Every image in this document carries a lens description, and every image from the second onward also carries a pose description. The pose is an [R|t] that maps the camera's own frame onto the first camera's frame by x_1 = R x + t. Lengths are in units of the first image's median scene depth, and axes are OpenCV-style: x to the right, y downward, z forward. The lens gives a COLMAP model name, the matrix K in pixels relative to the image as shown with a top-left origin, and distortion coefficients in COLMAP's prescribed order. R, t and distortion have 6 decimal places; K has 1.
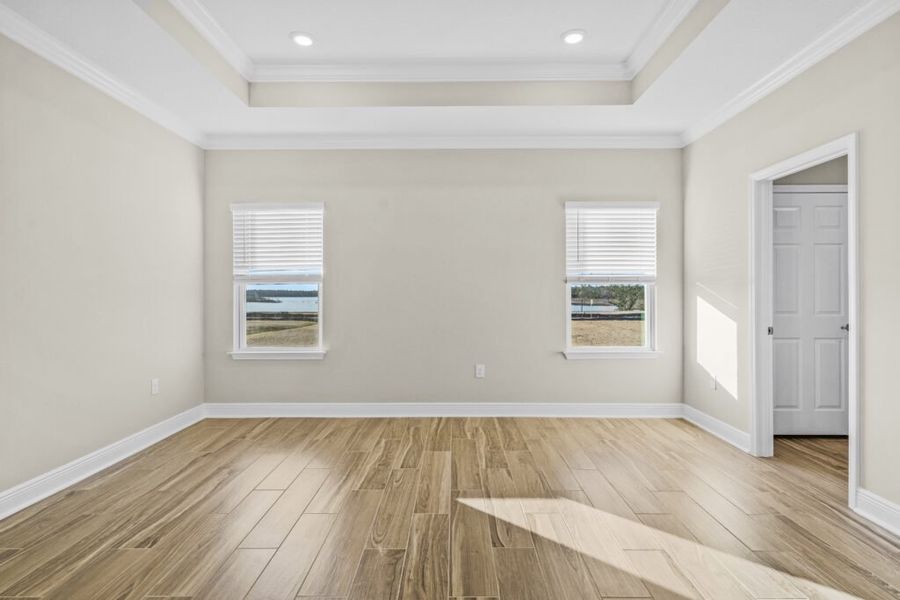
lens RADIAL K [[481.4, 0, 449.5], [0, 481.4, 293.1], [0, 0, 1]] dist [0.001125, 0.001227]
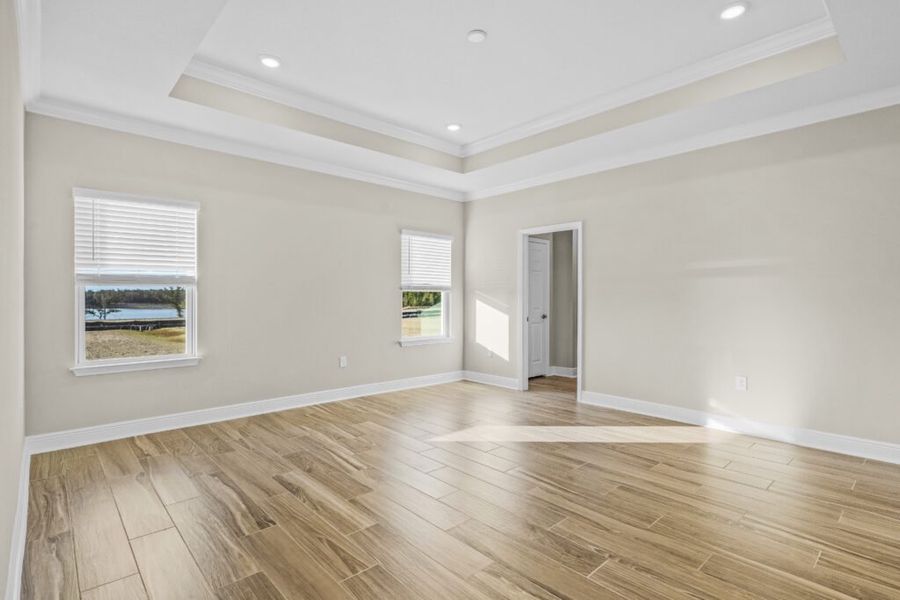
lens RADIAL K [[481.4, 0, 449.5], [0, 481.4, 293.1], [0, 0, 1]] dist [0.001125, 0.001227]
pose [[0.708056, 0.010200, 0.706082, -0.627030], [-0.004034, 0.999938, -0.010399, 0.001642], [-0.706144, 0.004515, 0.708053, -0.042500]]
